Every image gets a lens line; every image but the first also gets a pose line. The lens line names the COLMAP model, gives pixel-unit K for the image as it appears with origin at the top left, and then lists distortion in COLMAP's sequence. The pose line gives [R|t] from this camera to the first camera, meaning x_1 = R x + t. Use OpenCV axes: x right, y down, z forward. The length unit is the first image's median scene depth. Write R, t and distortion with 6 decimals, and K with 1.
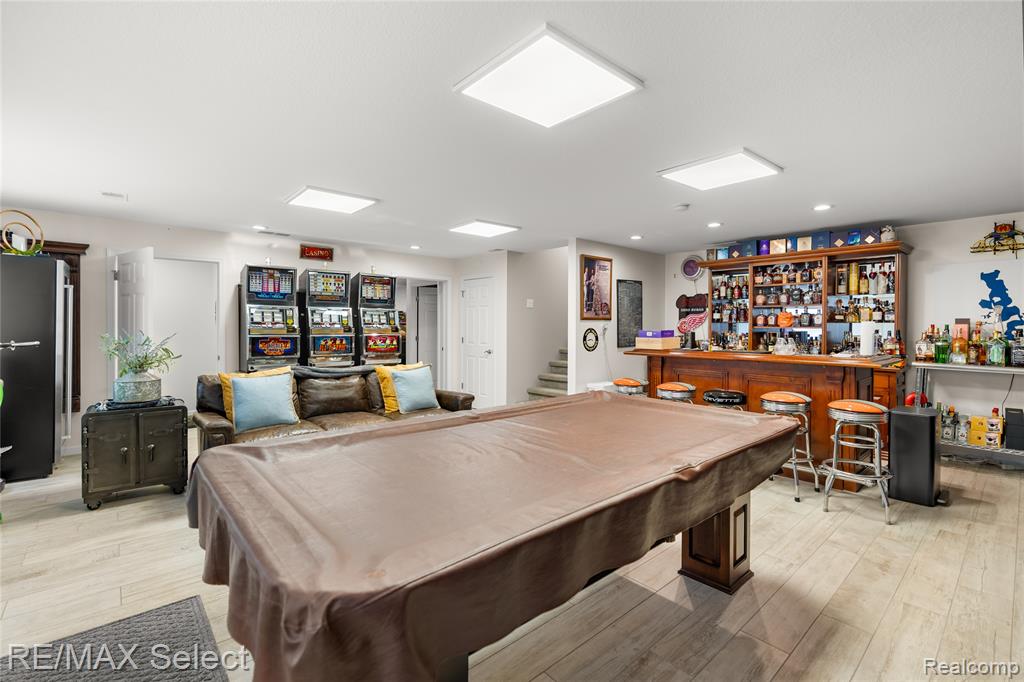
lens RADIAL K [[460.9, 0, 510.1], [0, 460.9, 335.9], [0, 0, 1]] dist [-0.014543, 0.002156]
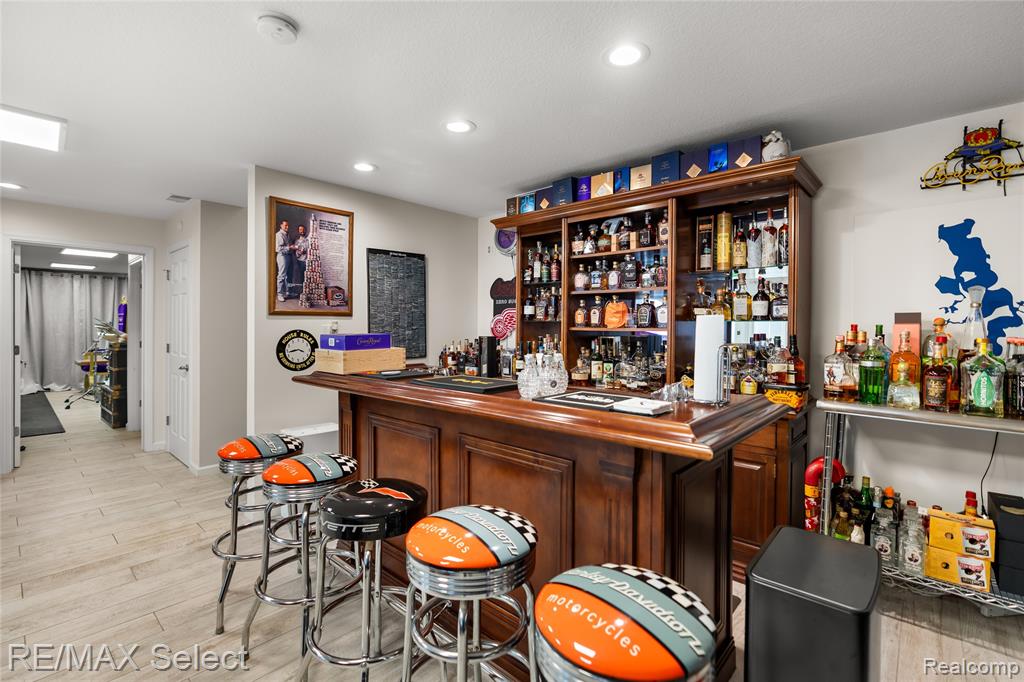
lens RADIAL K [[460.9, 0, 512.9], [0, 460.9, 336.3], [0, 0, 1]] dist [-0.014543, 0.002156]
pose [[0.993347, -0.000425, 0.115155, 0.455578], [0.000288, 0.999999, 0.001206, -0.011681], [-0.115156, -0.001165, 0.993347, 0.500198]]
